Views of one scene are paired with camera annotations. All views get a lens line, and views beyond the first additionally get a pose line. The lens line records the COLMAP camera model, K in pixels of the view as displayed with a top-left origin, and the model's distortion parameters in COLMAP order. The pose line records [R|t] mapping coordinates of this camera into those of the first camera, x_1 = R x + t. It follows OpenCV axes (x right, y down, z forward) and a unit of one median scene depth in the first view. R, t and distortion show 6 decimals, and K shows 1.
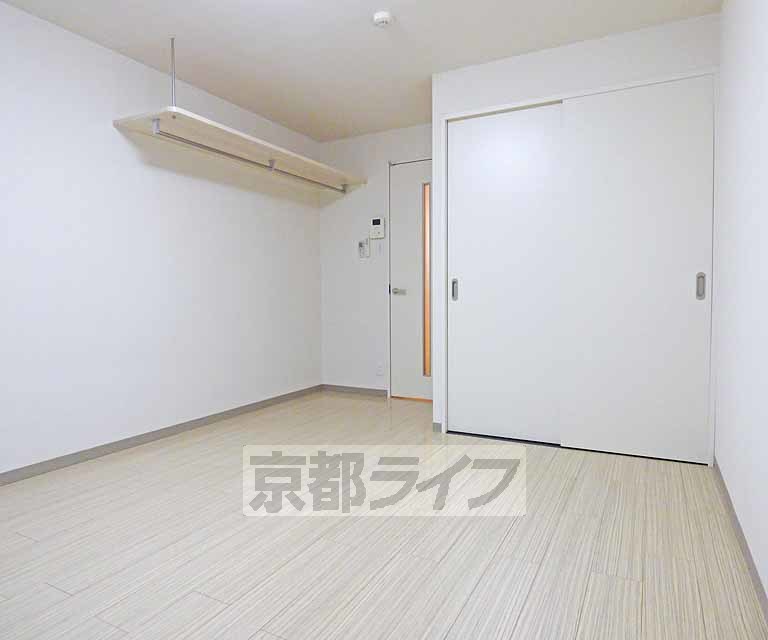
lens RADIAL K [[503.3, 0, 360.2], [0, 503.3, 315.8], [0, 0, 1]] dist [-0.002612, -0.000352]
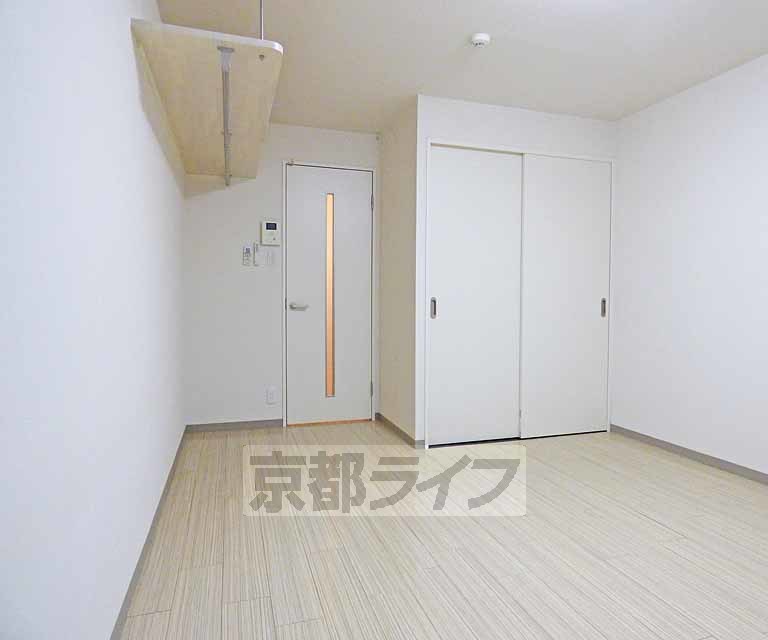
lens RADIAL K [[517.3, 0, 384.0], [0, 517.3, 320.0], [0, 0, 1]] dist [-0.004675, -0.004844]
pose [[0.685841, -0.014509, 0.727606, -0.485578], [0.020867, 0.999782, 0.000268, -0.021627], [-0.727452, 0.015000, 0.685995, 0.254157]]
